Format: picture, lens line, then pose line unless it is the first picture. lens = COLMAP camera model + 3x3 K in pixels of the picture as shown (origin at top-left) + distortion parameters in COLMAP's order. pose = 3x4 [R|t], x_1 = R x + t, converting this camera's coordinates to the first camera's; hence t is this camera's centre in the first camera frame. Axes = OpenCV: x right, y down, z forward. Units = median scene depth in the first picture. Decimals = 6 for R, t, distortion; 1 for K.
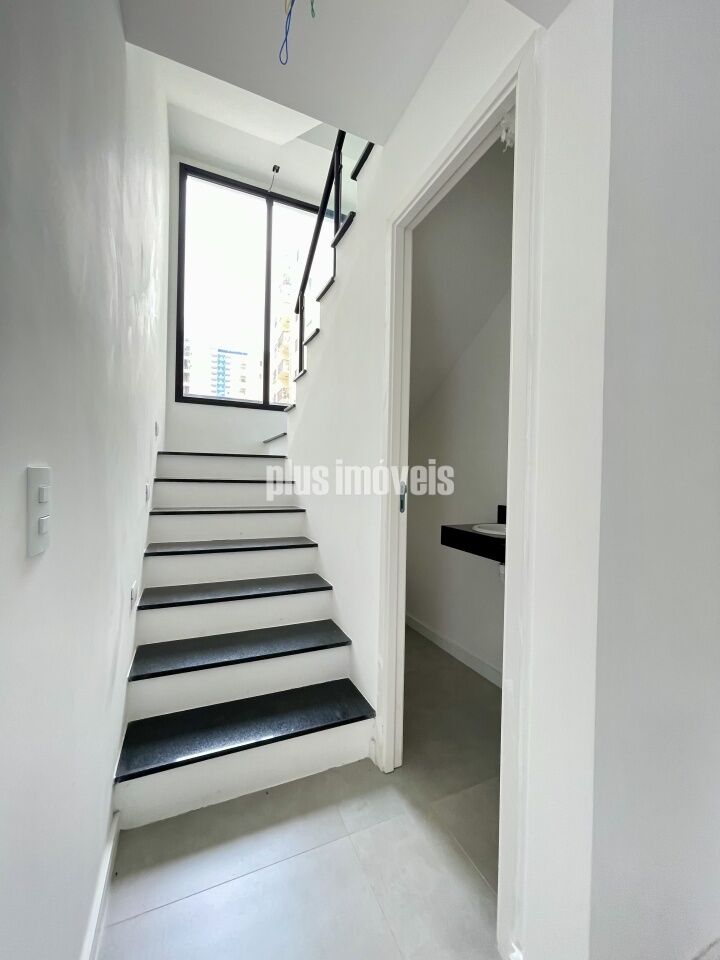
lens RADIAL K [[387.2, 0, 362.3], [0, 387.2, 479.1], [0, 0, 1]] dist [-0.004059, 0.001919]
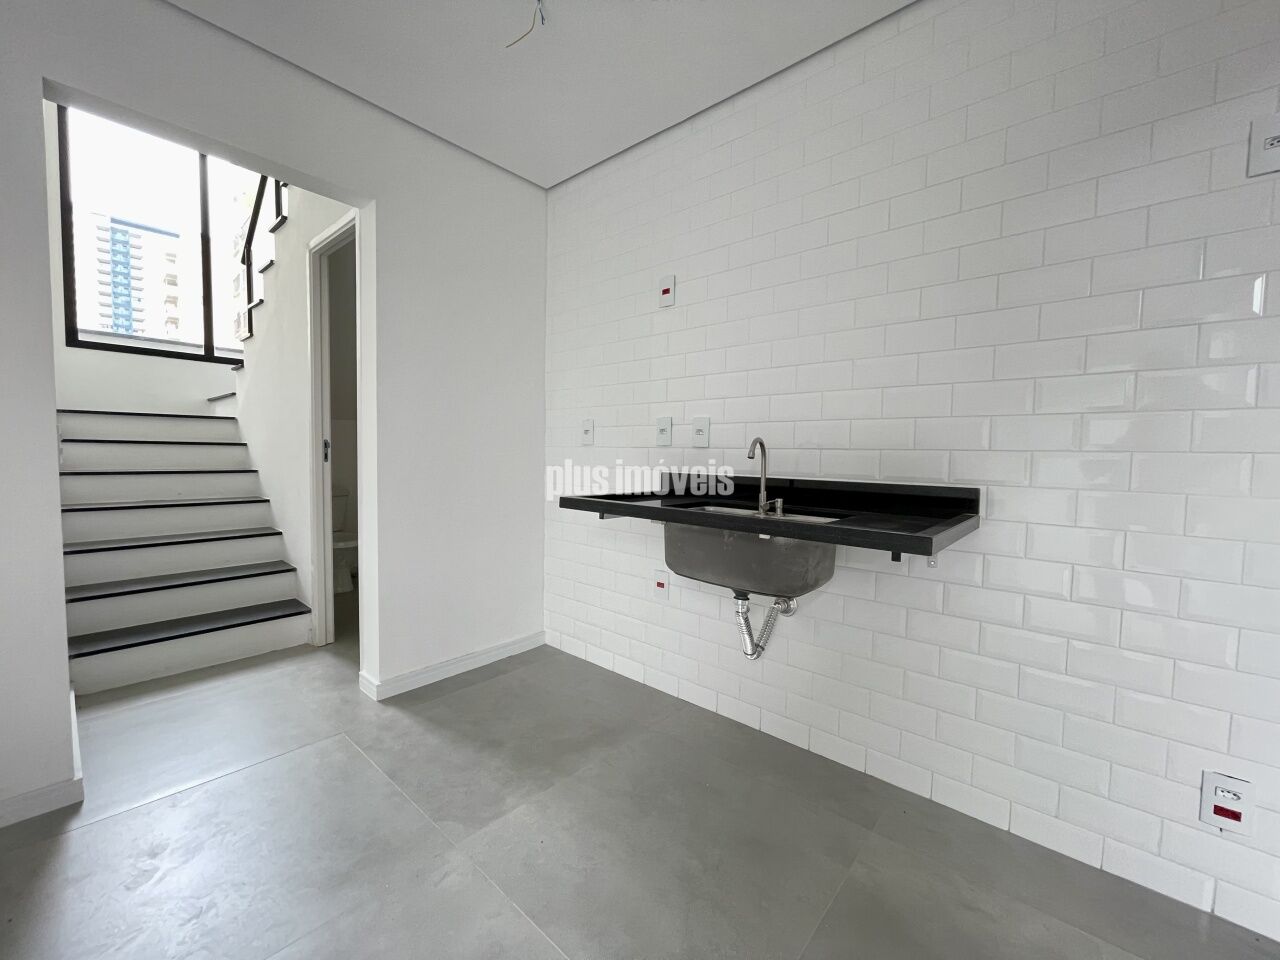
lens RADIAL K [[516.3, 0, 640.4], [0, 516.3, 478.0], [0, 0, 1]] dist [-0.004059, 0.001919]
pose [[0.909140, -0.024988, 0.415740, 0.206205], [0.002810, 0.998544, 0.053872, 0.027481], [-0.416481, -0.047809, 0.907886, -0.666260]]
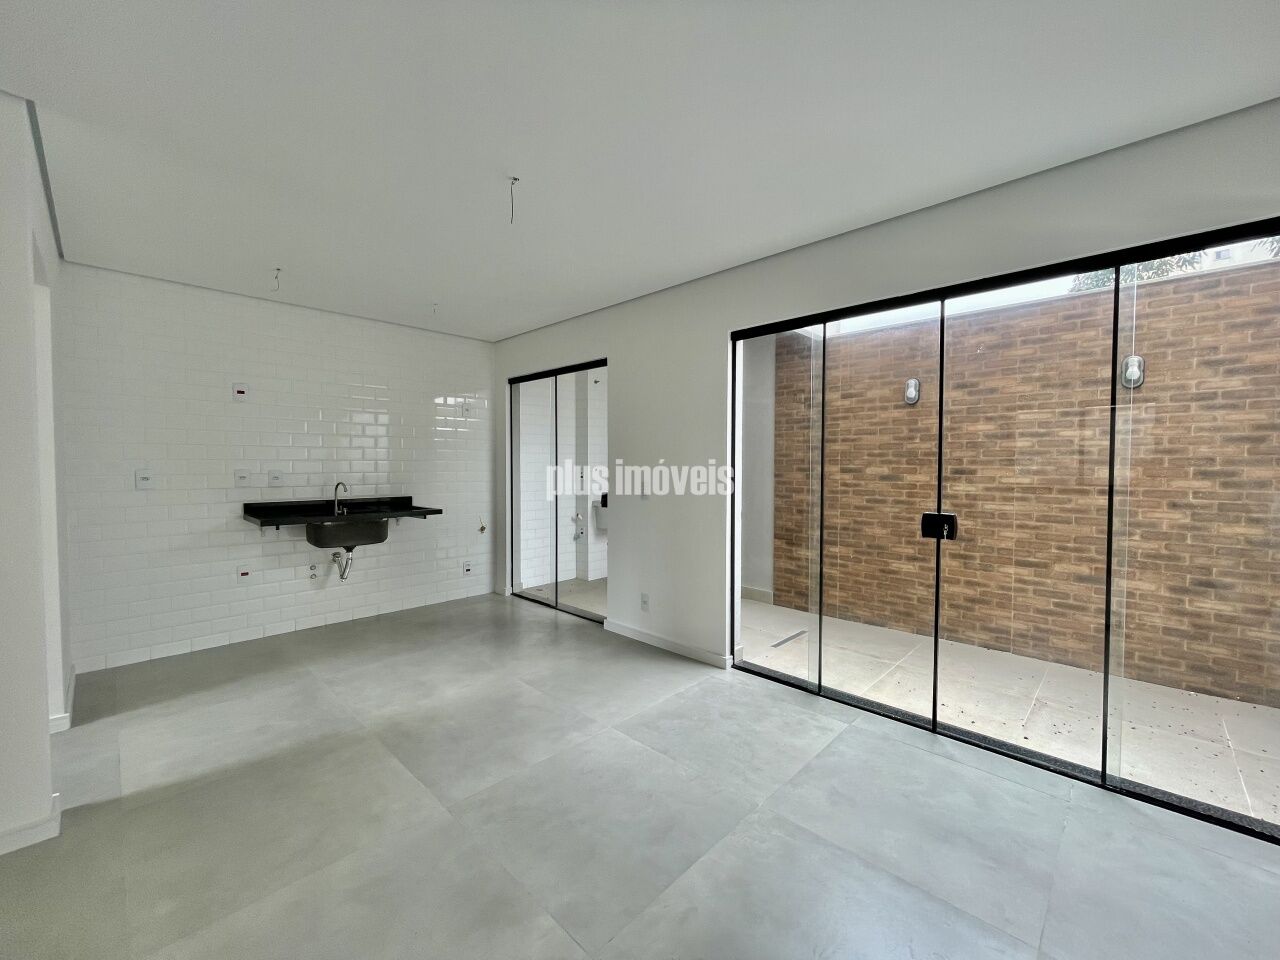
lens RADIAL K [[516.3, 0, 639.9], [0, 516.3, 478.3], [0, 0, 1]] dist [-0.004059, 0.001919]
pose [[-0.373952, -0.045231, 0.926344, -1.098011], [-0.004287, 0.998884, 0.047042, -0.073694], [-0.927438, 0.013621, -0.373729, -0.365901]]
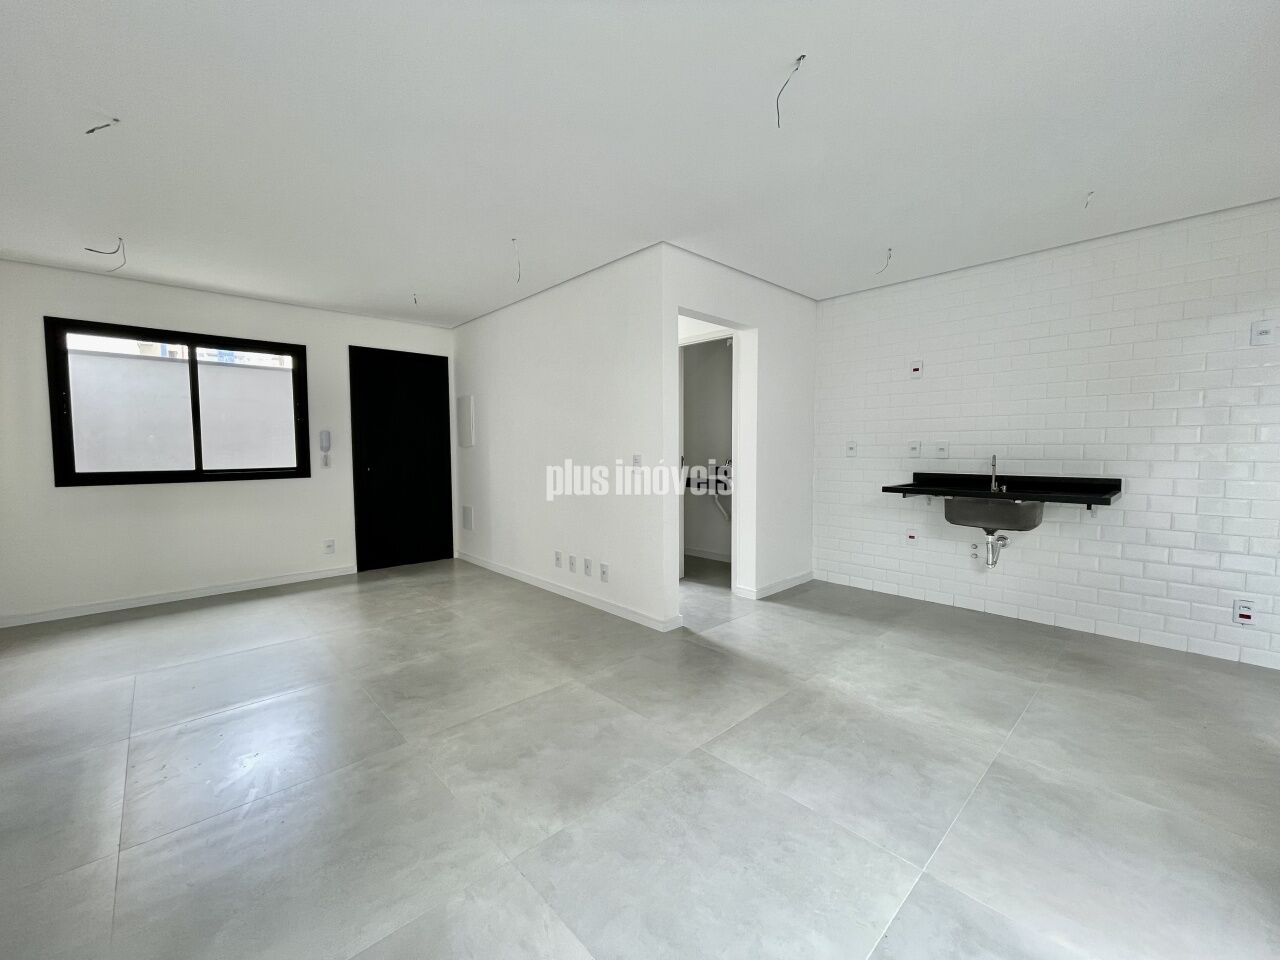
lens RADIAL K [[516.3, 0, 640.5], [0, 516.3, 477.7], [0, 0, 1]] dist [-0.004059, 0.001919]
pose [[0.944889, -0.042175, 0.324663, -0.660923], [0.024379, 0.997979, 0.058689, -0.029229], [-0.326482, -0.047540, 0.944007, -1.070084]]
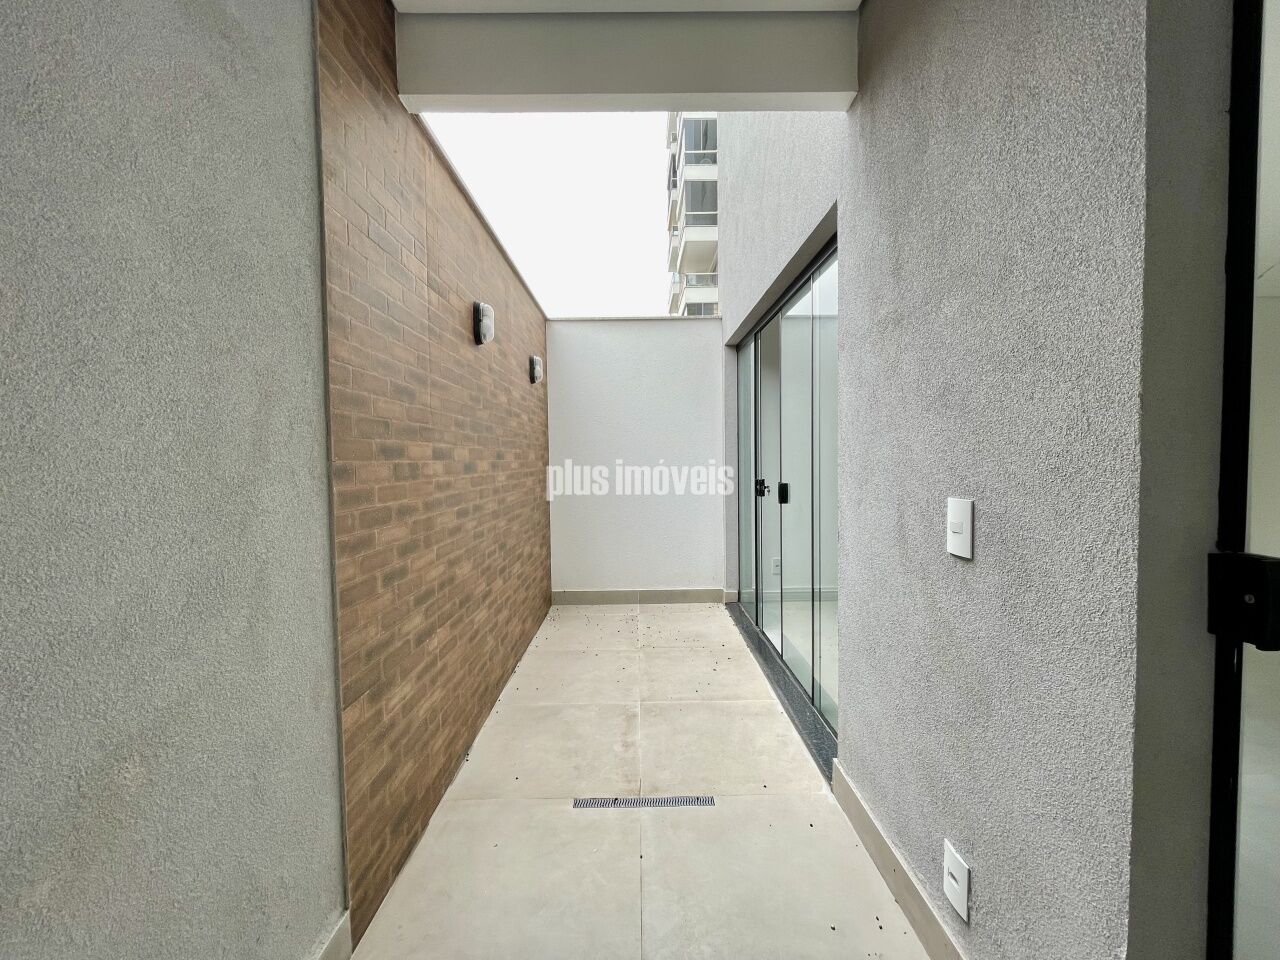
lens RADIAL K [[516.3, 0, 639.9], [0, 516.3, 477.7], [0, 0, 1]] dist [-0.004059, 0.001919]
pose [[-0.401282, 0.021981, -0.915691, 0.723547], [0.002395, 0.999734, 0.022949, -0.006160], [0.915951, 0.007016, -0.401228, -1.036990]]
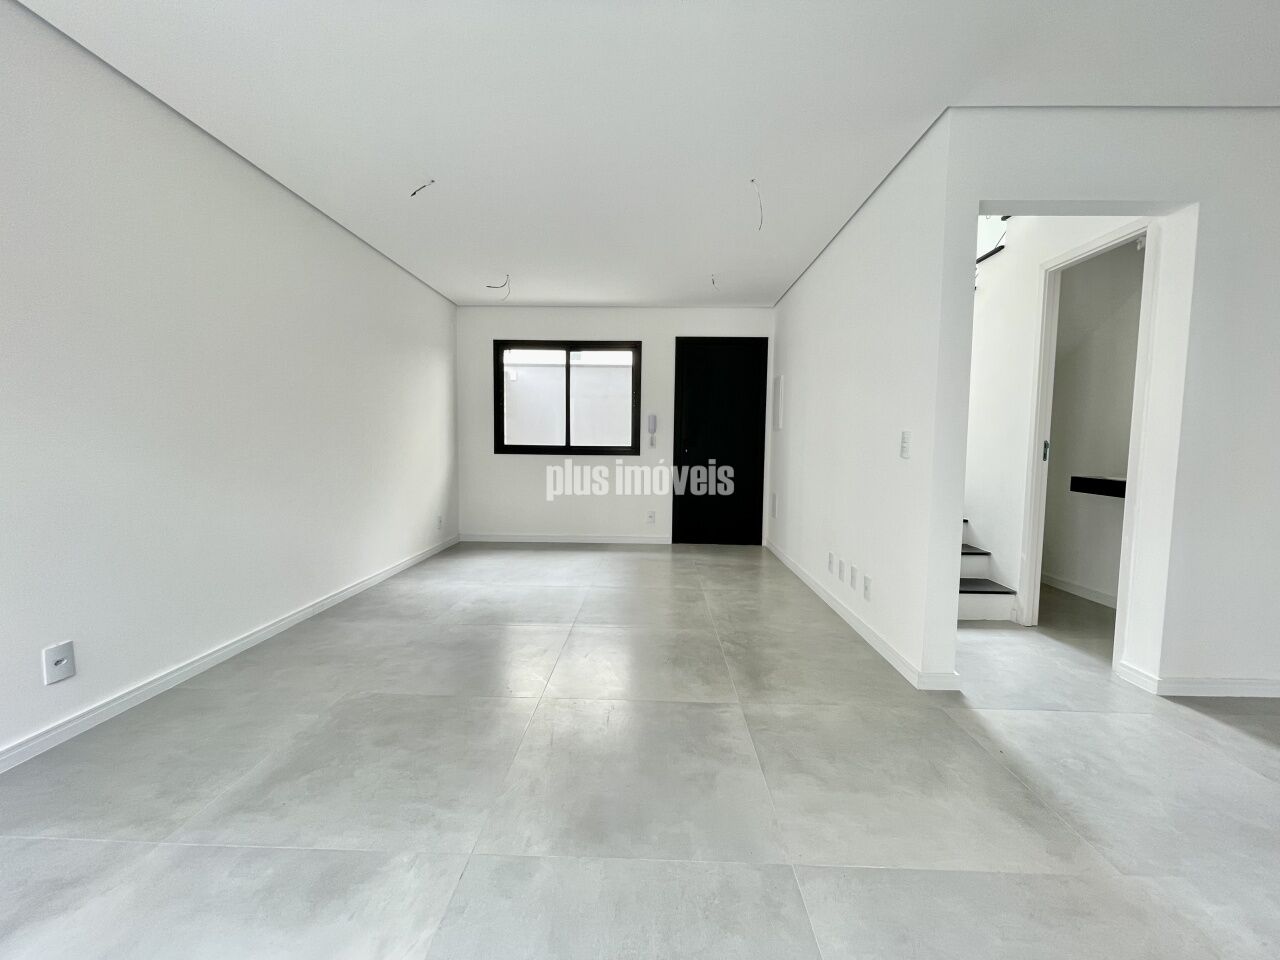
lens RADIAL K [[516.3, 0, 642.1], [0, 516.3, 478.5], [0, 0, 1]] dist [-0.004059, 0.001919]
pose [[0.902780, 0.022333, -0.429523, -0.263193], [0.002881, 0.998315, 0.057963, 0.019097], [0.430093, -0.053565, 0.901194, -0.876019]]
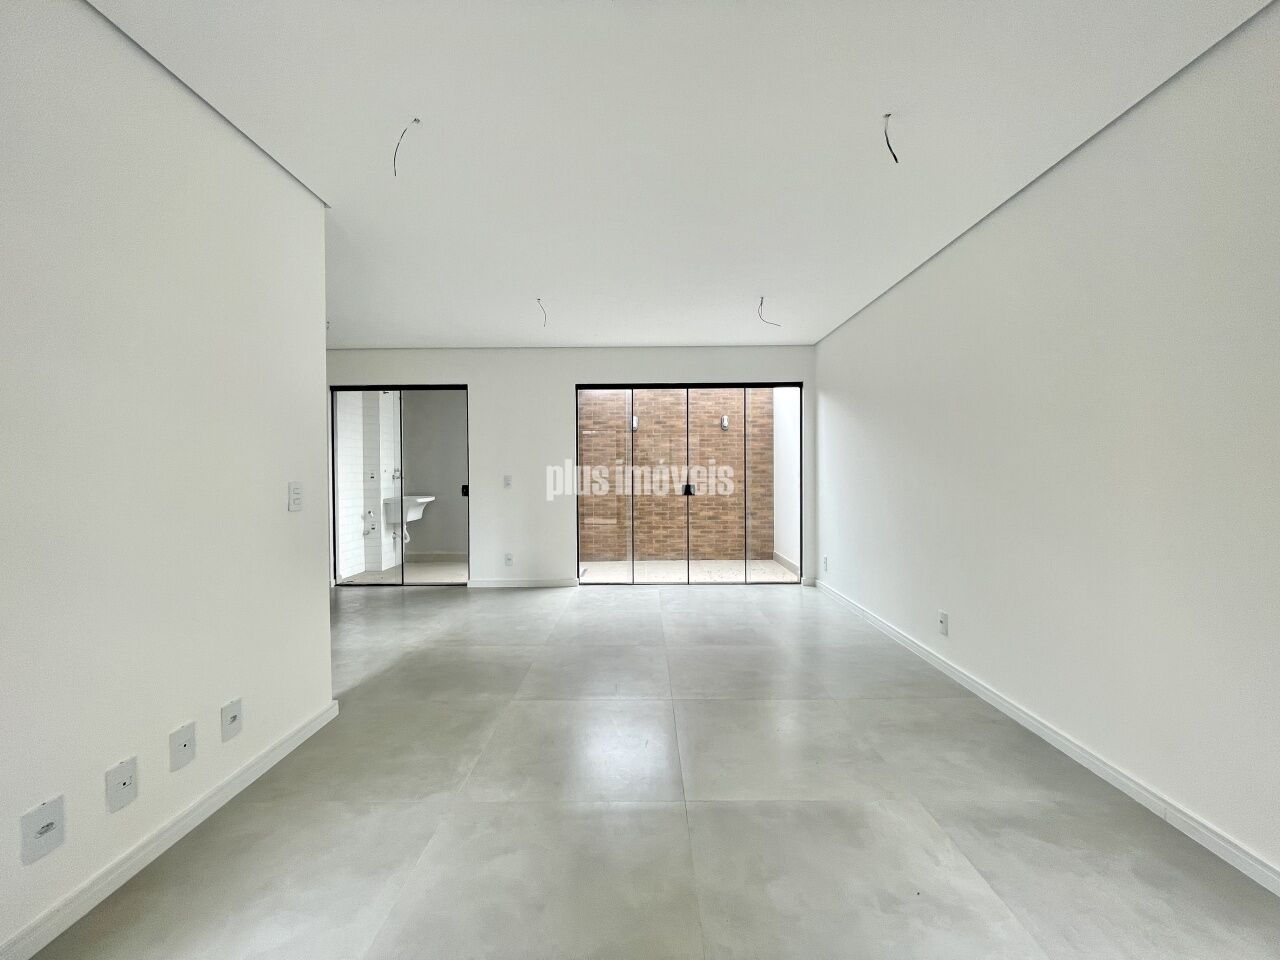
lens RADIAL K [[516.3, 0, 637.8], [0, 516.3, 479.1], [0, 0, 1]] dist [-0.004059, 0.001919]
pose [[-0.909500, -0.019331, 0.415254, -1.114085], [-0.008770, 0.999588, 0.027323, -0.045397], [-0.415612, 0.021208, -0.909295, 0.733955]]
